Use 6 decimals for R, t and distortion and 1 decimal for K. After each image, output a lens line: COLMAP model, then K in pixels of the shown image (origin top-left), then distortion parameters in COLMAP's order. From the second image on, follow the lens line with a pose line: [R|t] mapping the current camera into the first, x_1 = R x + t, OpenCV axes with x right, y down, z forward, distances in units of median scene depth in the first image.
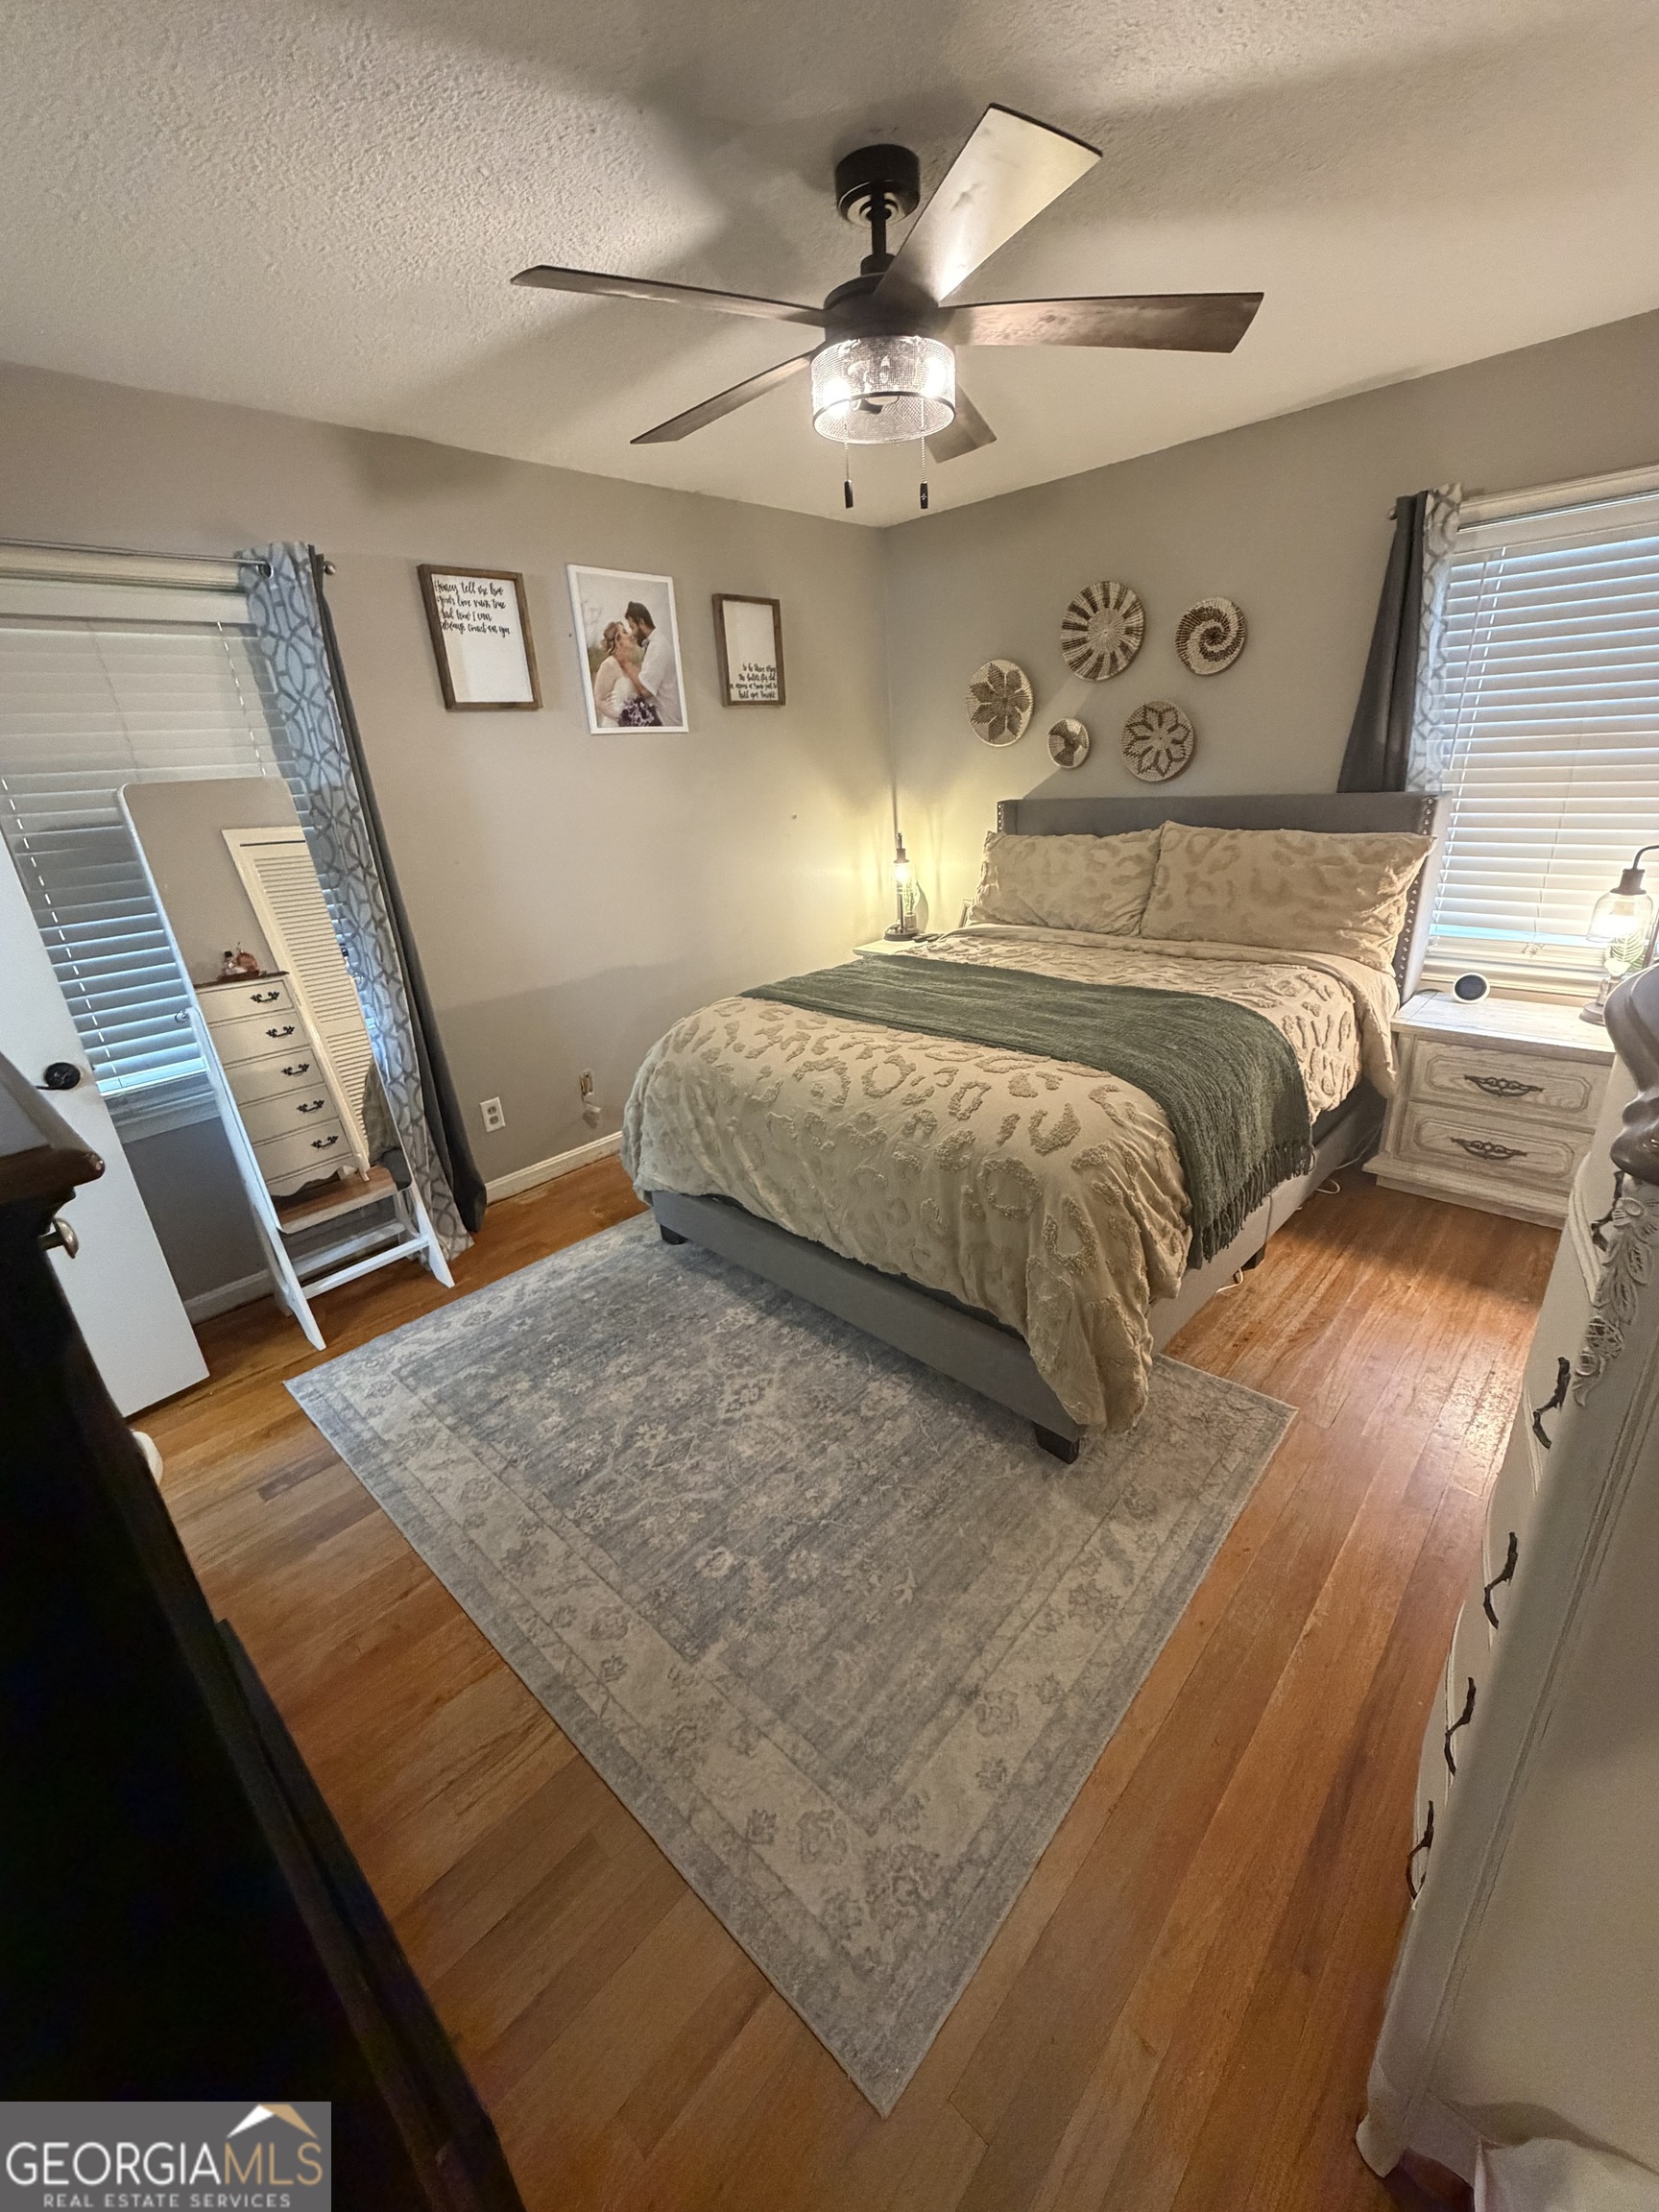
lens RADIAL K [[884.5, 0, 832.5], [0, 884.5, 1104.8], [0, 0, 1]] dist [-0.001746, -0.000640]
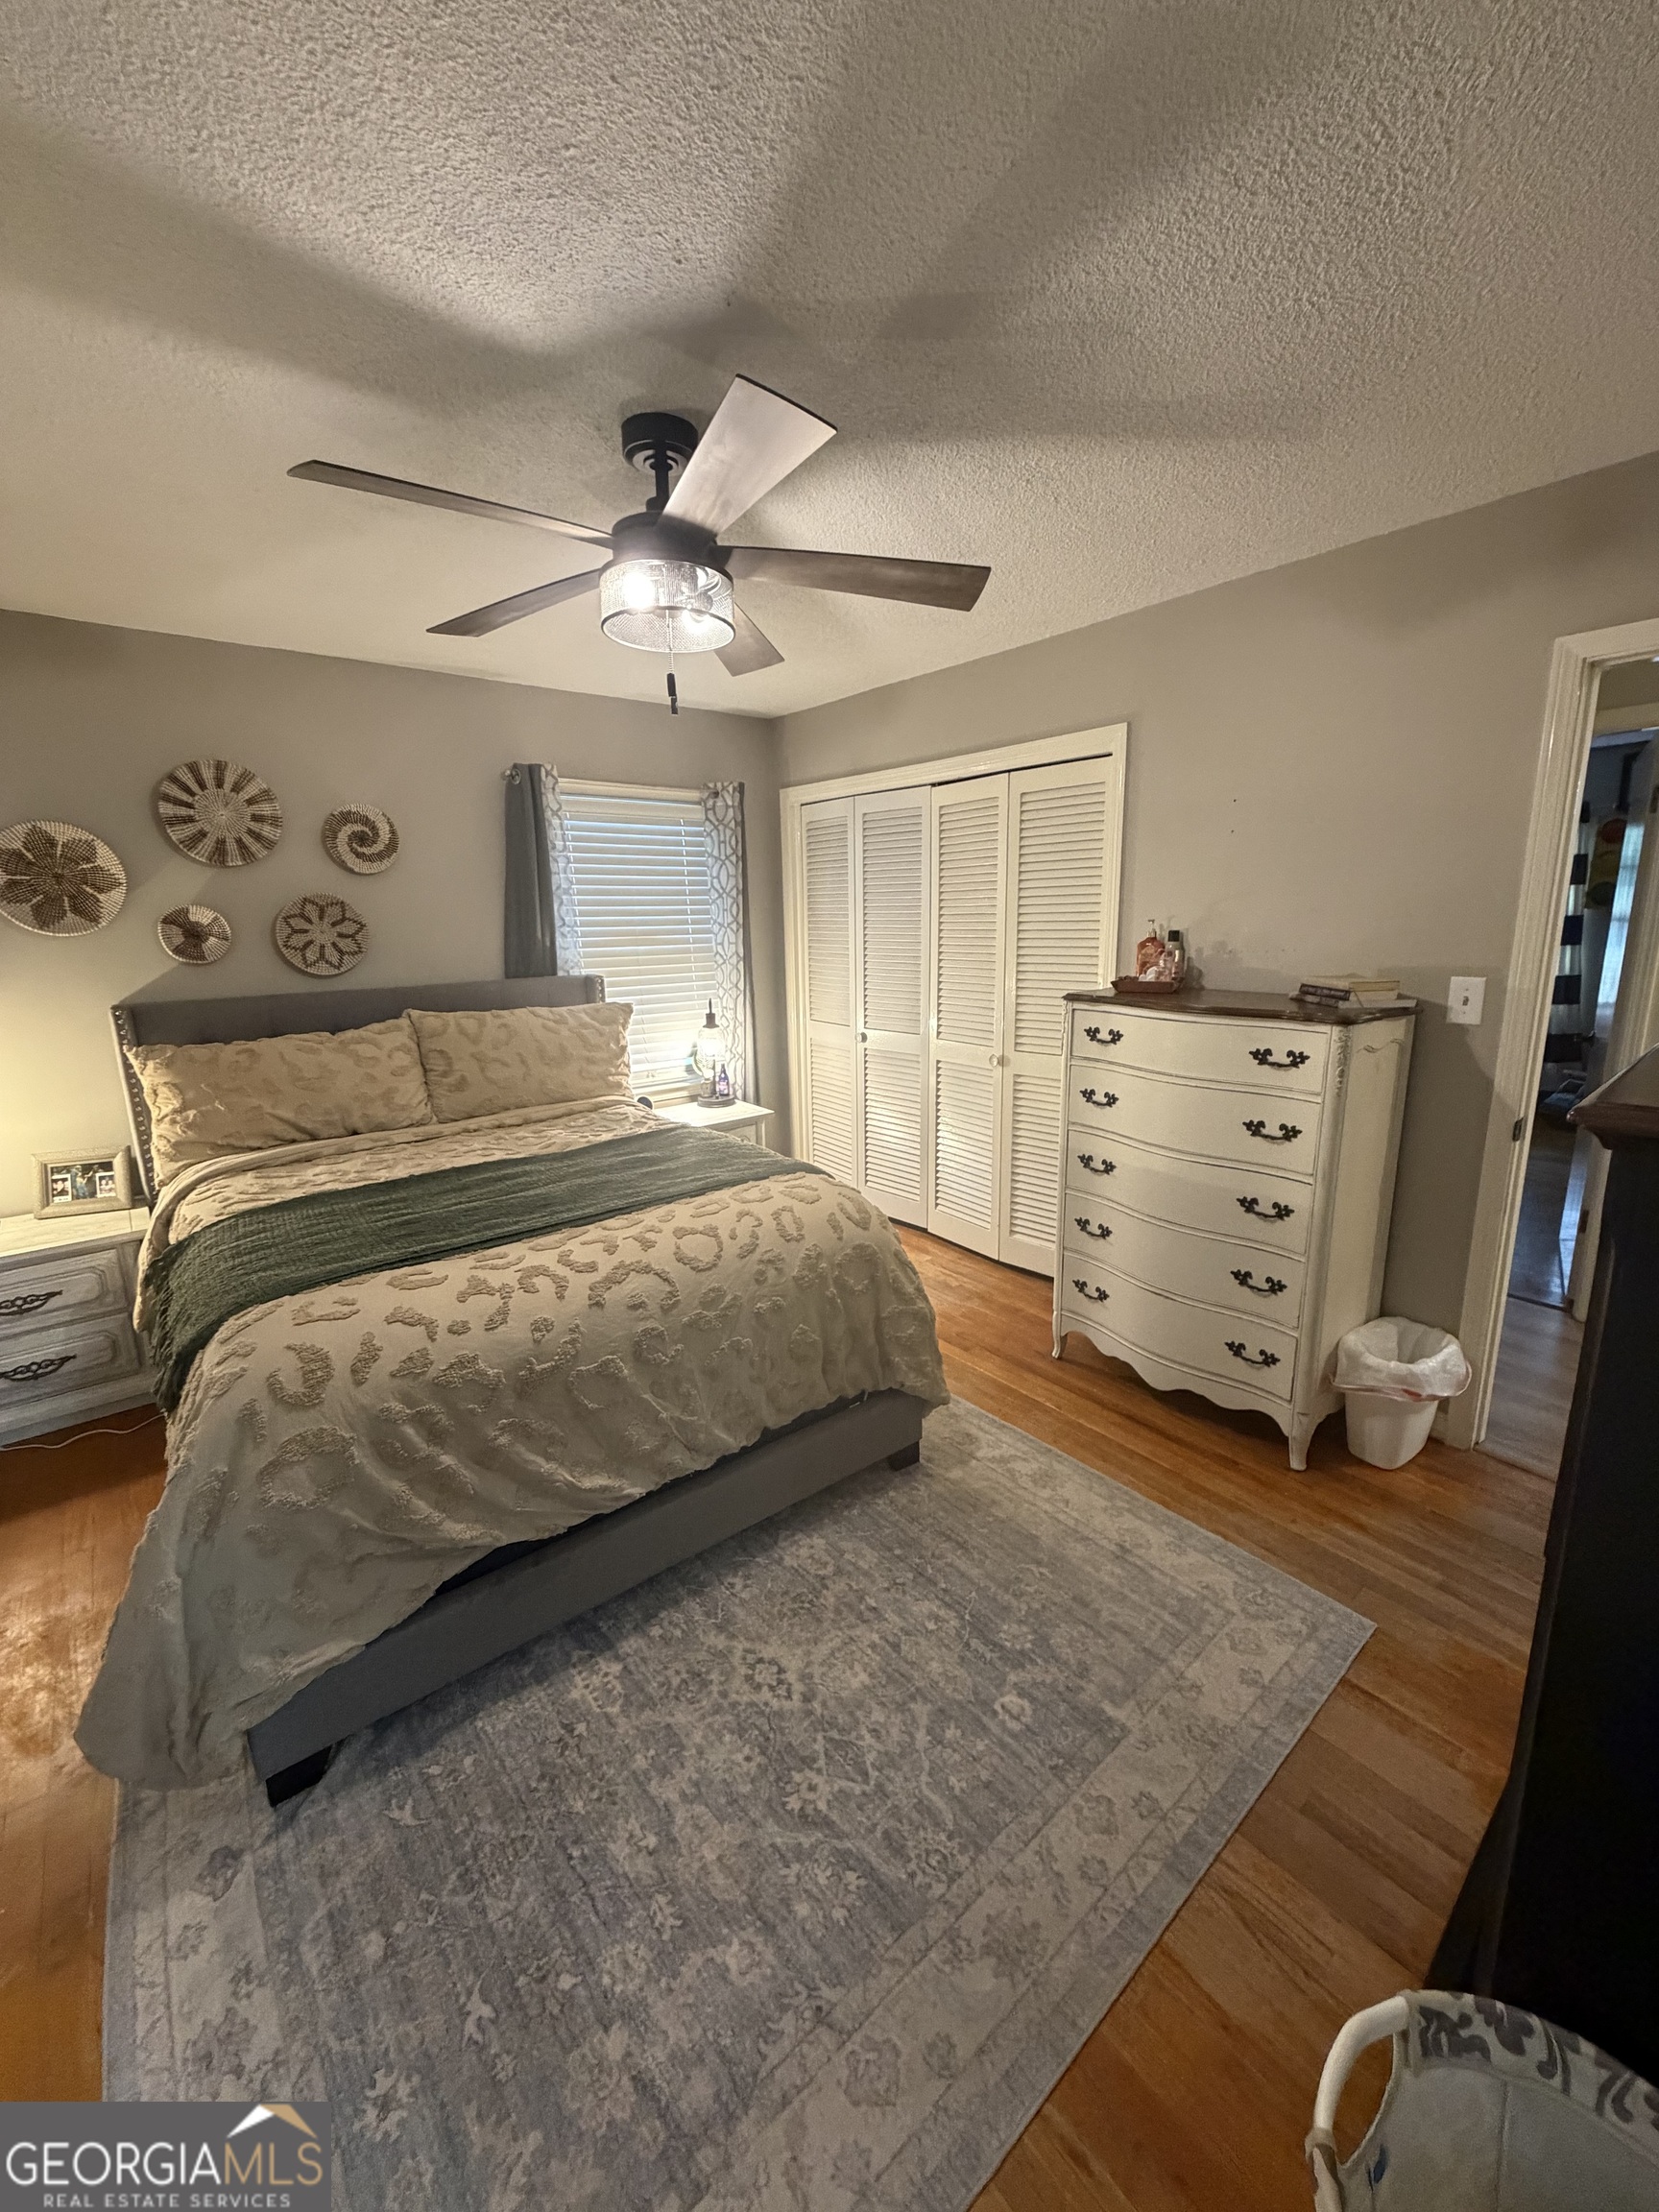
lens RADIAL K [[884.5, 0, 829.7], [0, 884.5, 1100.1], [0, 0, 1]] dist [-0.001746, -0.000640]
pose [[0.125959, -0.148527, 0.980854, -0.627703], [0.375071, 0.922467, 0.091520, -0.160339], [-0.918399, 0.356362, 0.171901, 0.492797]]
